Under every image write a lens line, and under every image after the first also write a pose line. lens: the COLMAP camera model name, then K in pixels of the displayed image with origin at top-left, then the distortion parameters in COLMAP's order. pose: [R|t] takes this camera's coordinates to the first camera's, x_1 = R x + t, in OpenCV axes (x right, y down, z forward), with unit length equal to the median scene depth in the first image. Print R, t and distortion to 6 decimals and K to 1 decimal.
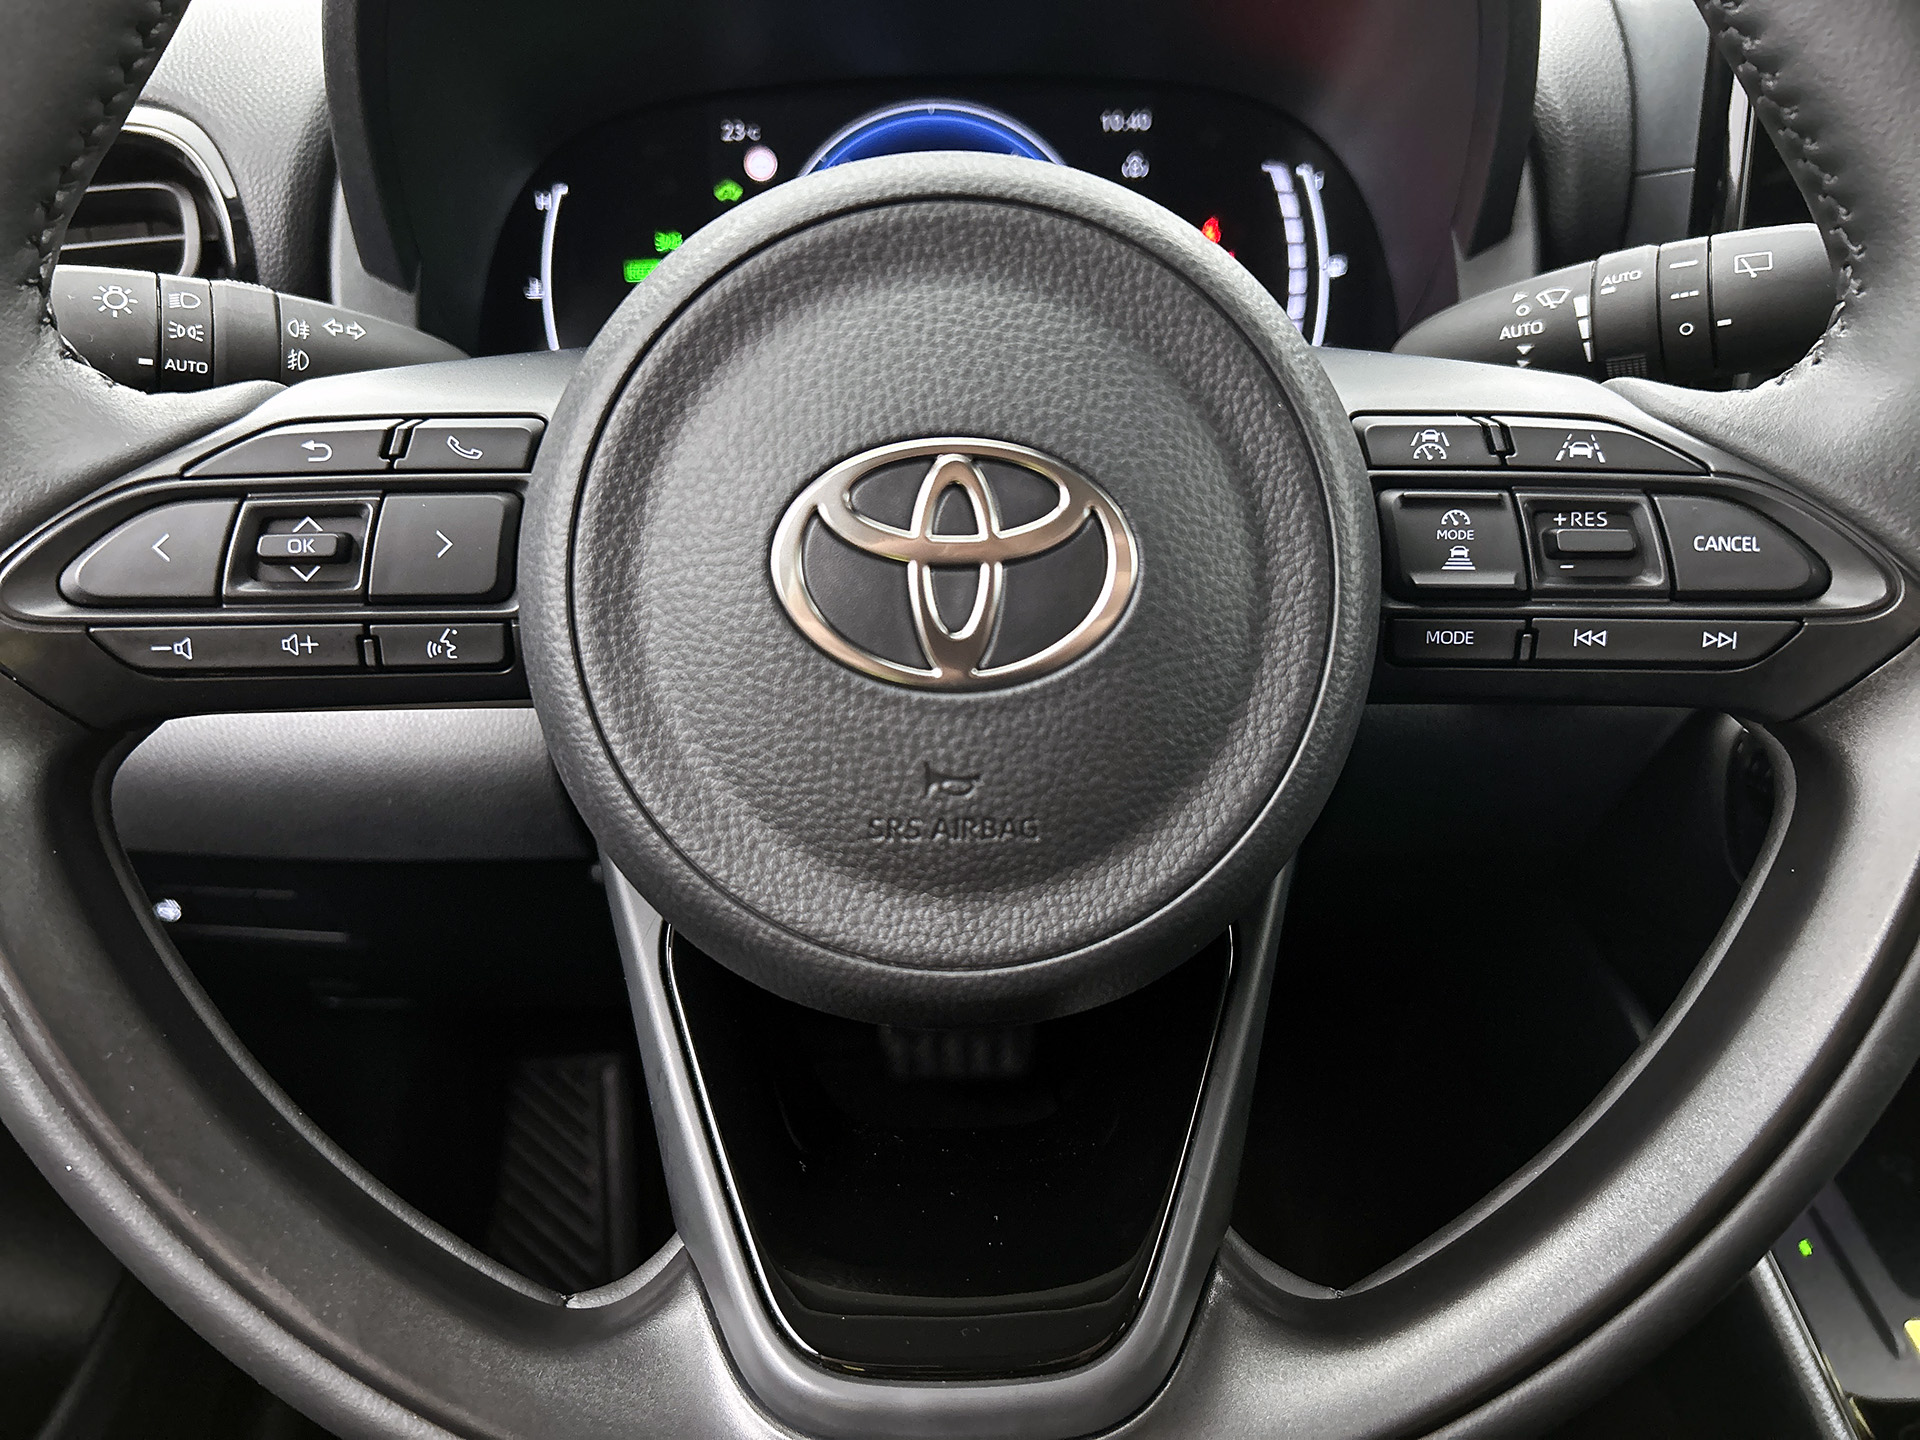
lens RADIAL K [[1440.3, 0, 958.3], [0, 1440.3, 715.8], [0, 0, 1]] dist [0.029617, -0.027044]
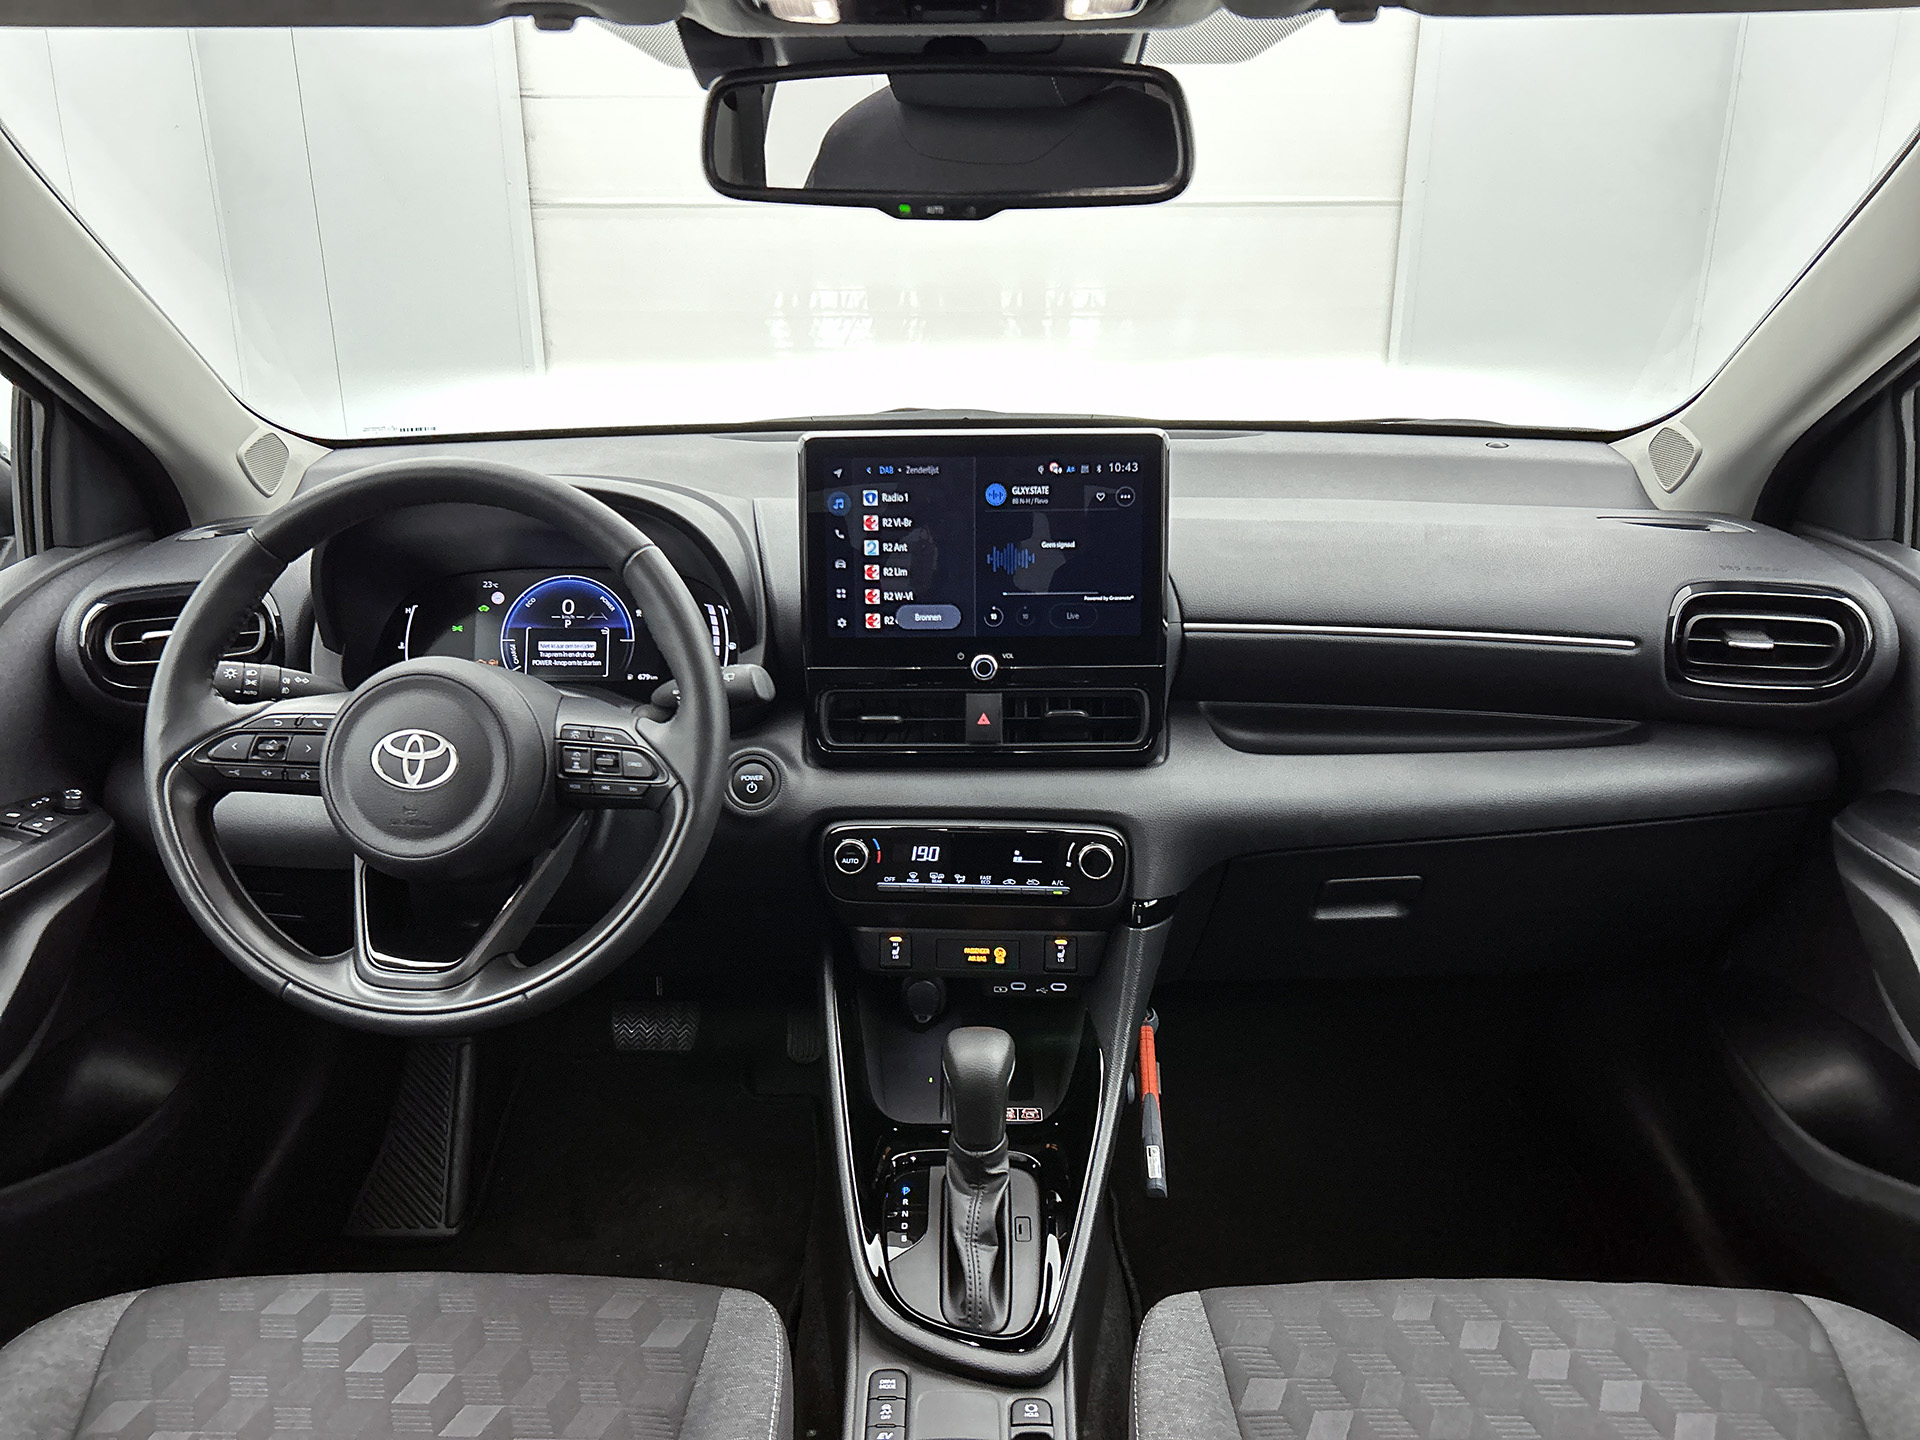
lens RADIAL K [[1440.3, 0, 976.1], [0, 1440.3, 711.4], [0, 0, 1]] dist [0.029617, -0.027044]
pose [[0.997887, 0.046570, -0.045317, 1.538232], [-0.052557, 0.988550, -0.141443, 0.226597], [0.038211, 0.143526, 0.988909, -2.661121]]
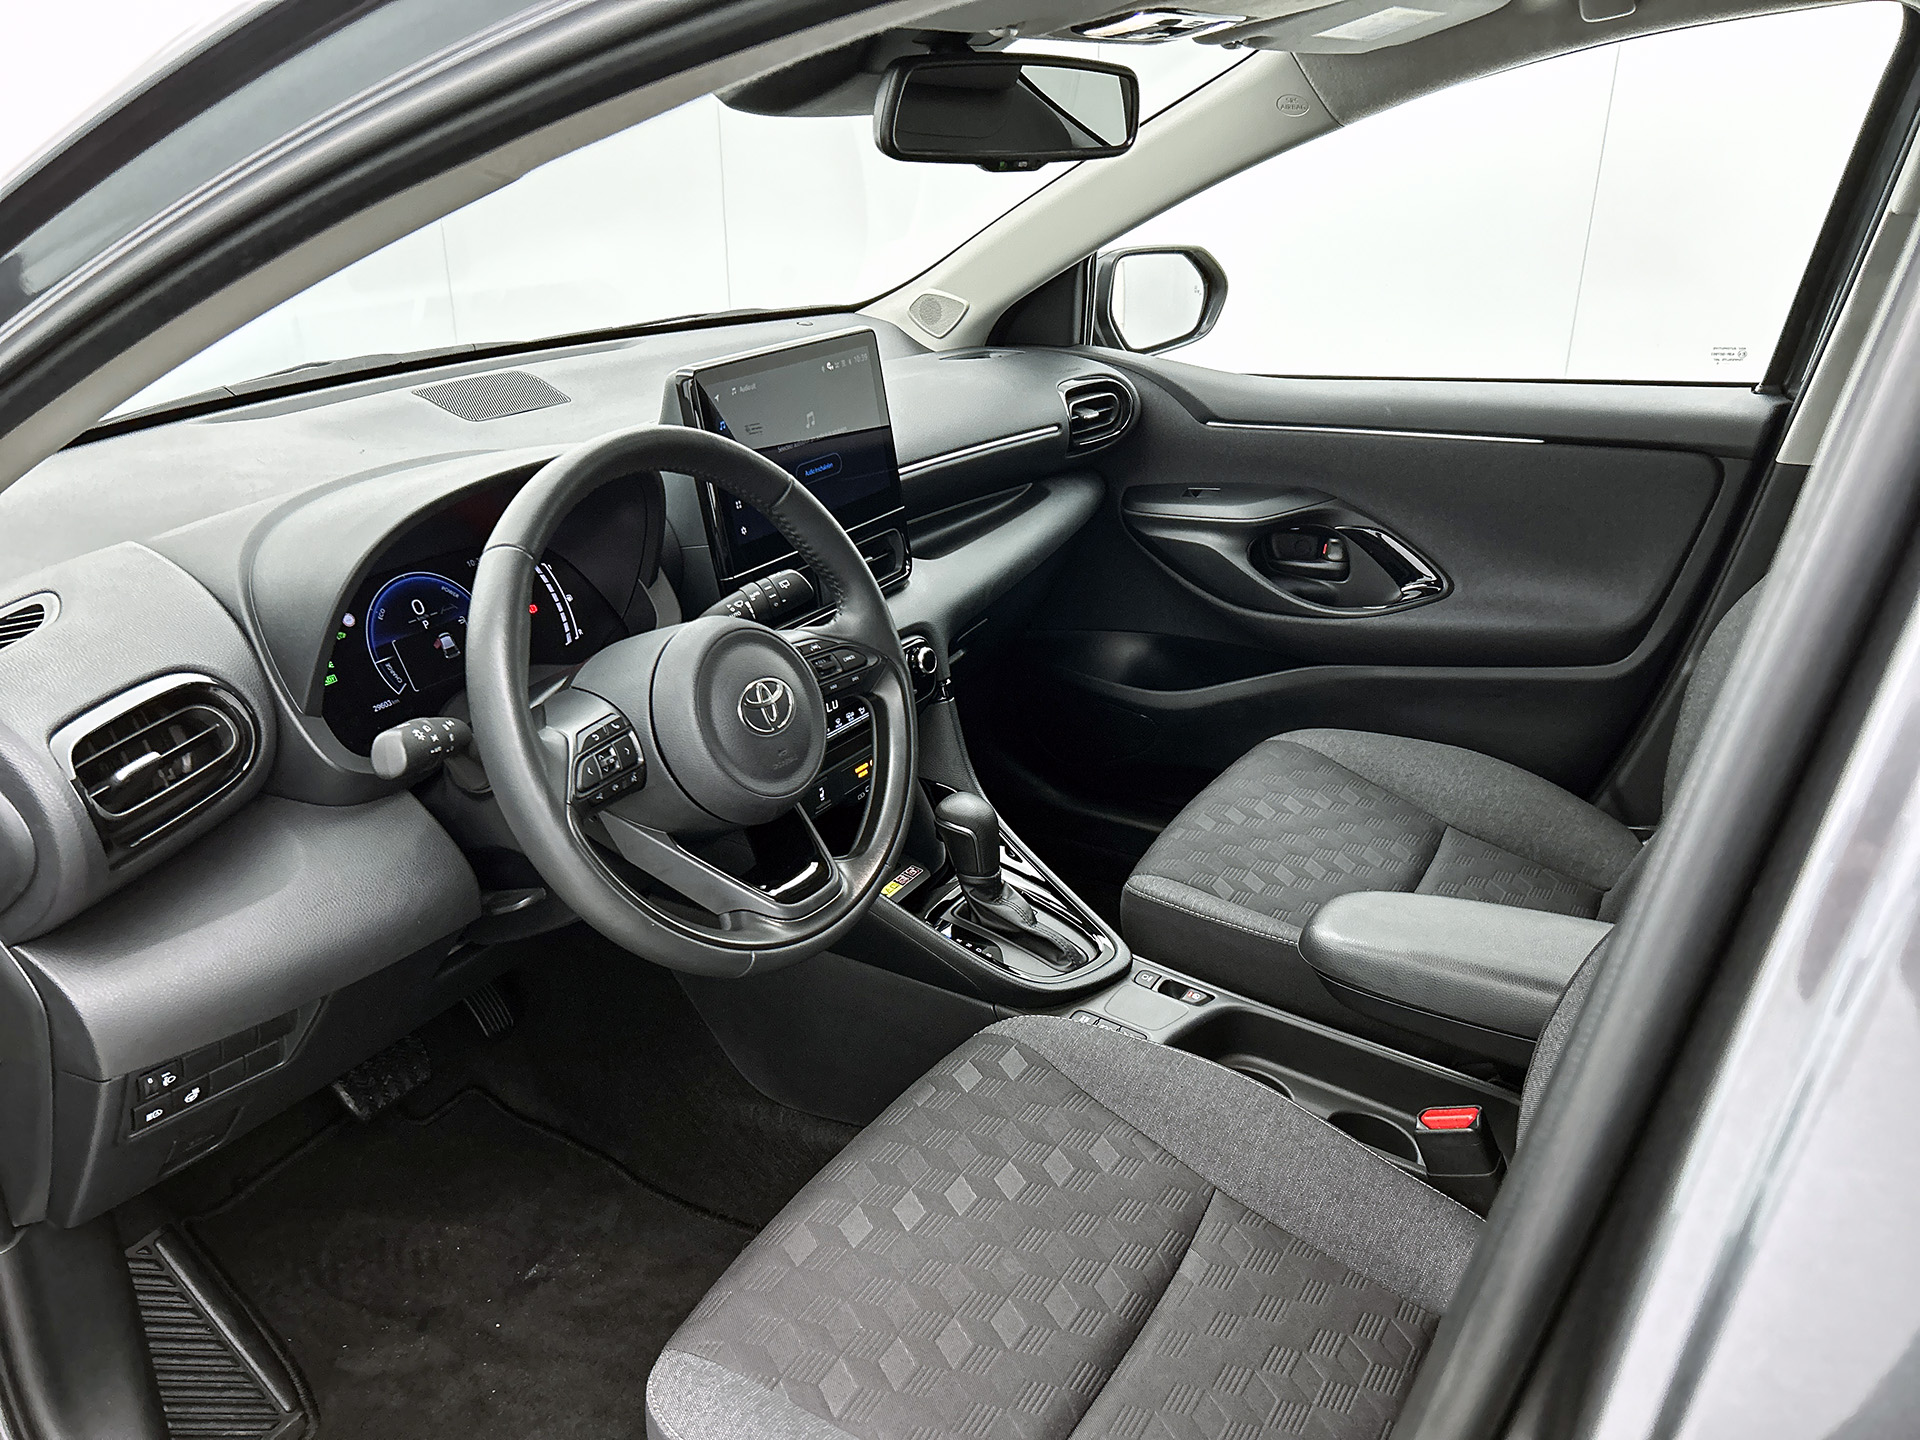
lens RADIAL K [[1440.3, 0, 956.1], [0, 1440.3, 719.4], [0, 0, 1]] dist [0.029617, -0.027044]
pose [[0.547341, -0.295884, 0.782861, -2.670303], [0.365118, 0.926126, 0.094757, -0.226997], [-0.753065, 0.233972, 0.614939, -1.854893]]
